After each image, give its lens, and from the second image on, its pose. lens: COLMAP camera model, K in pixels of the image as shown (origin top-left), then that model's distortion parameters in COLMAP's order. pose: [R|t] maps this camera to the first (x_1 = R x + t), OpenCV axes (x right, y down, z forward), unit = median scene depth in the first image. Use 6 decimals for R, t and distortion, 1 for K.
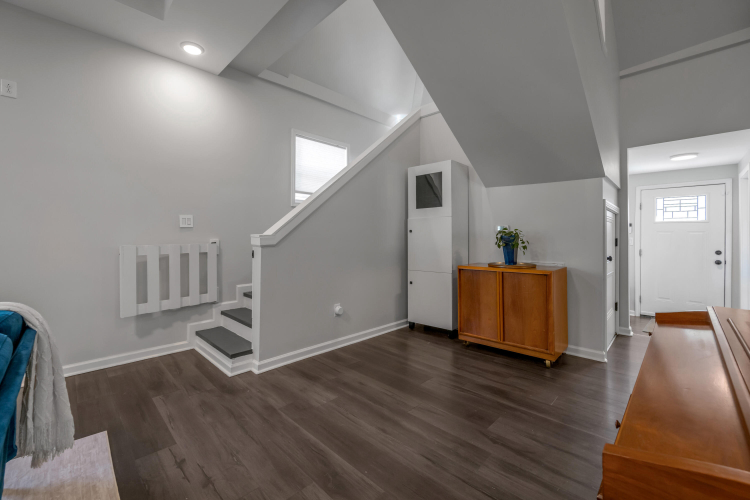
lens RADIAL K [[307.6, 0, 369.2], [0, 307.6, 244.2], [0, 0, 1]] dist [-0.001188, -0.000230]
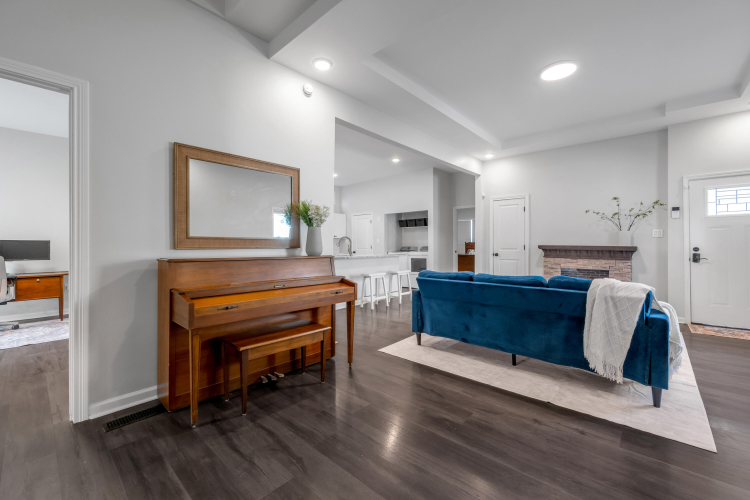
lens RADIAL K [[307.6, 0, 369.2], [0, 307.6, 244.2], [0, 0, 1]] dist [-0.001188, -0.000230]
pose [[-0.999269, -0.000581, -0.038219, 0.235383], [-0.000654, 0.999998, 0.001879, -0.018436], [0.038218, 0.001903, -0.999268, 1.993171]]
